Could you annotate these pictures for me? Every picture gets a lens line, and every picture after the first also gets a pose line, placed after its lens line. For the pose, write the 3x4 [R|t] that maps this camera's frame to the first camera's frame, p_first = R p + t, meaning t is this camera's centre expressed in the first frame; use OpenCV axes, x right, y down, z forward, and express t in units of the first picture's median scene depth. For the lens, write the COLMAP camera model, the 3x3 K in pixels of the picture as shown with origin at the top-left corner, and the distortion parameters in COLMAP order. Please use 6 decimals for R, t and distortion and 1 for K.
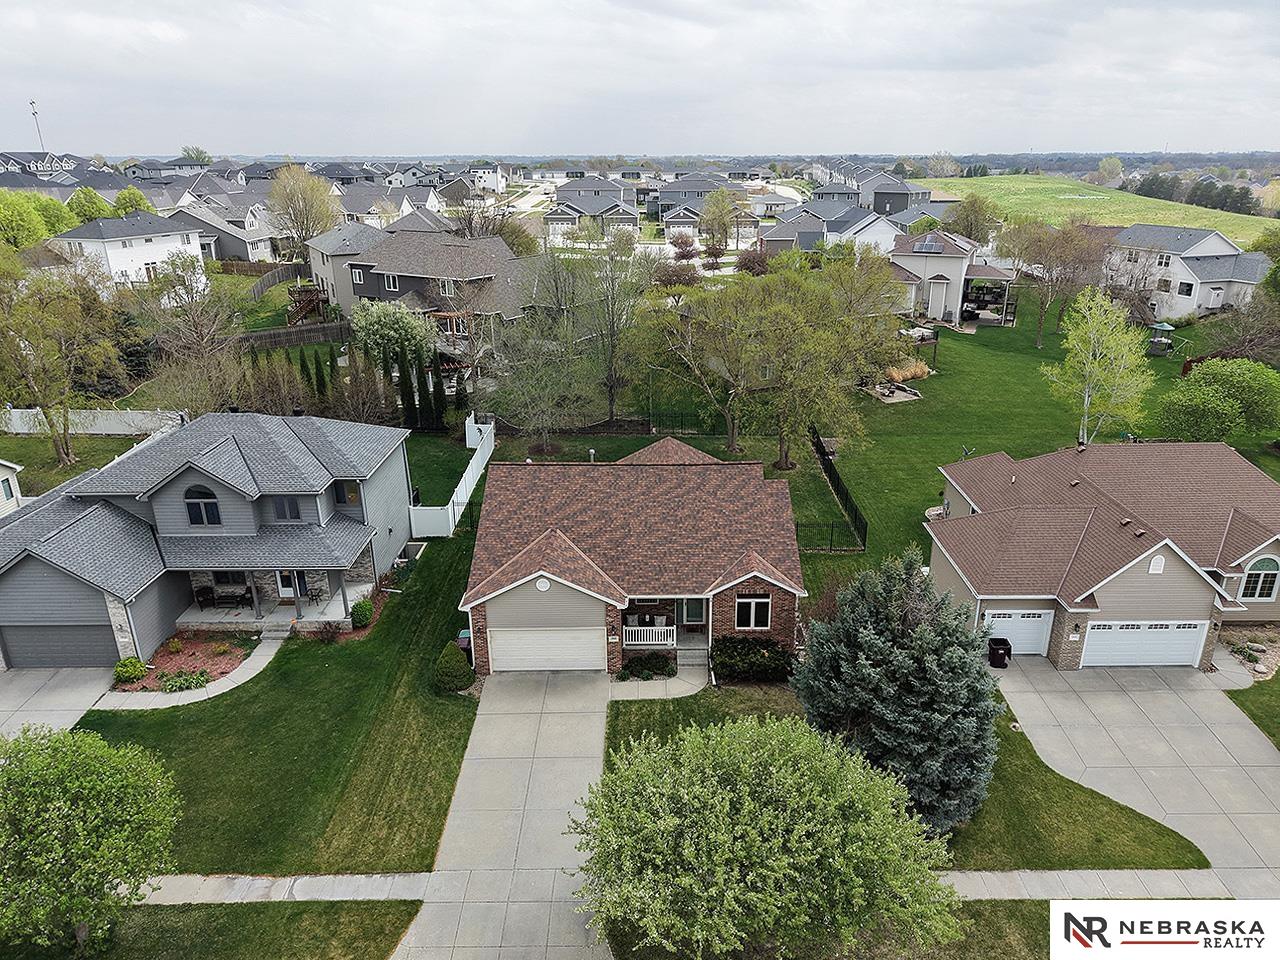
lens RADIAL K [[874.9, 0, 665.8], [0, 874.9, 495.7], [0, 0, 1]] dist [0.011423, -0.003639]
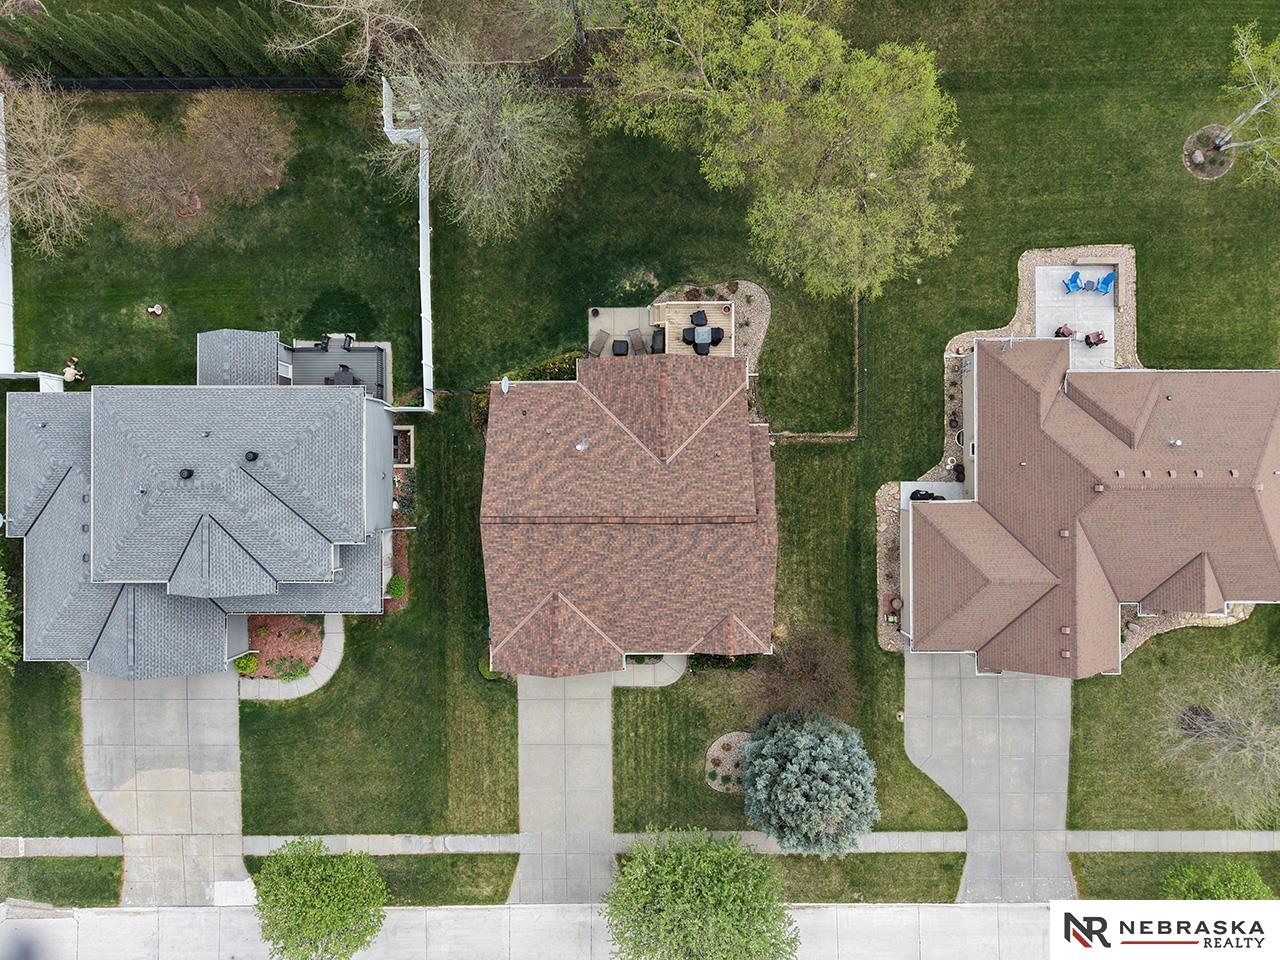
lens RADIAL K [[872.7, 0, 635.9], [0, 872.7, 484.1], [0, 0, 1]] dist [0.007753, 0.001628]
pose [[0.999969, 0.007393, -0.002643, -0.025748], [-0.000168, 0.356749, 0.934200, -1.086171], [0.007849, -0.934171, 0.356739, 0.769519]]
